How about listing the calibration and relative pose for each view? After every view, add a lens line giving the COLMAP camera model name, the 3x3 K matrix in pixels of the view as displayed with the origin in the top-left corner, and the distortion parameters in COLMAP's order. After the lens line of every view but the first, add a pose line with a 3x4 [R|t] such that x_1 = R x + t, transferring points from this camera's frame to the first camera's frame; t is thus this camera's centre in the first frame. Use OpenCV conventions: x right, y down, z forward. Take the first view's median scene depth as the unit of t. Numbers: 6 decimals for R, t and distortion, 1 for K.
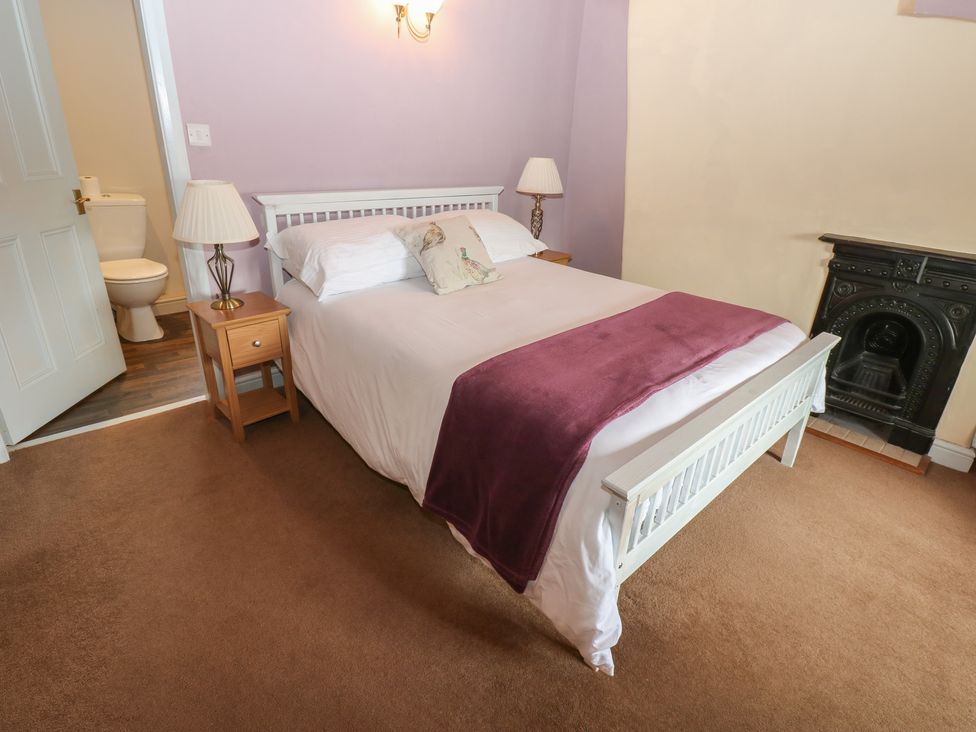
lens RADIAL K [[516.4, 0, 490.1], [0, 516.4, 357.7], [0, 0, 1]] dist [0.023153, -0.036906]
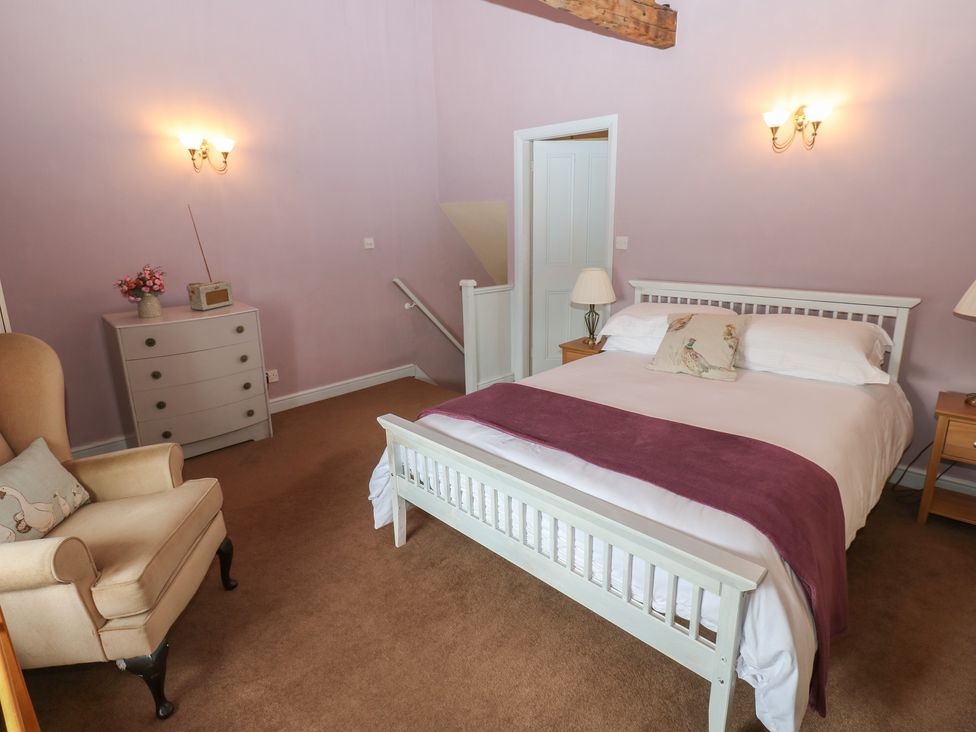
lens RADIAL K [[516.4, 0, 490.1], [0, 516.4, 357.7], [0, 0, 1]] dist [0.023153, -0.036906]
pose [[0.033940, 0.206786, -0.977797, 0.996765], [-0.370054, 0.911425, 0.179904, -0.215355], [0.928390, 0.355731, 0.107456, 0.509965]]
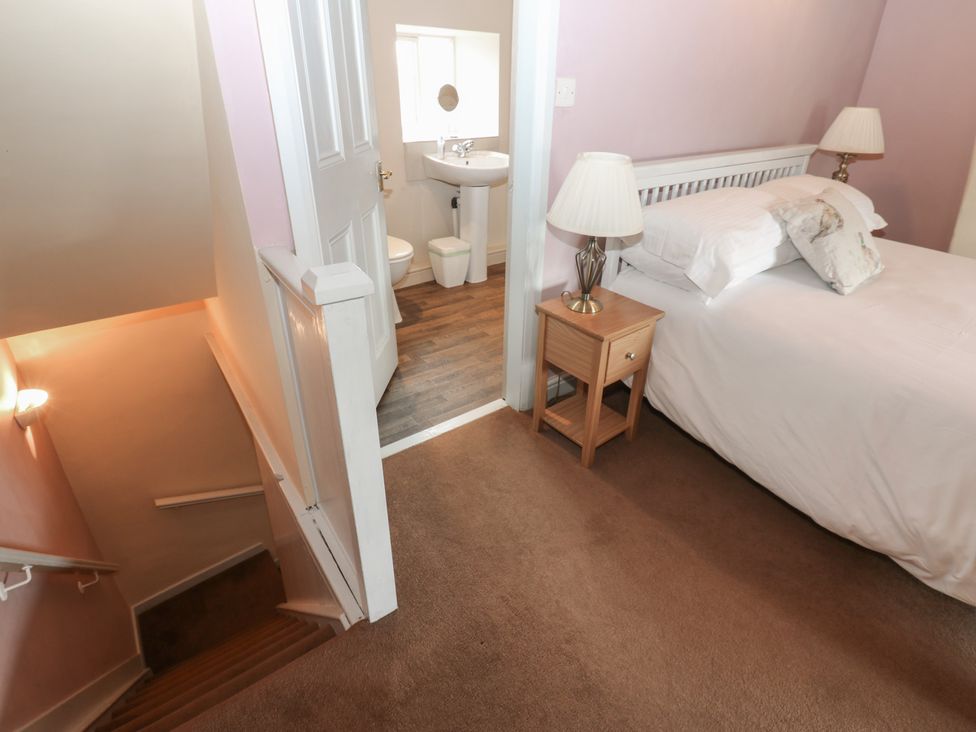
lens RADIAL K [[516.4, 0, 490.1], [0, 516.4, 357.7], [0, 0, 1]] dist [0.023153, -0.036906]
pose [[0.994333, 0.028987, -0.102279, -0.527855], [-0.019233, 0.995282, 0.095097, -0.088204], [0.104553, -0.092591, 0.990200, 0.148942]]
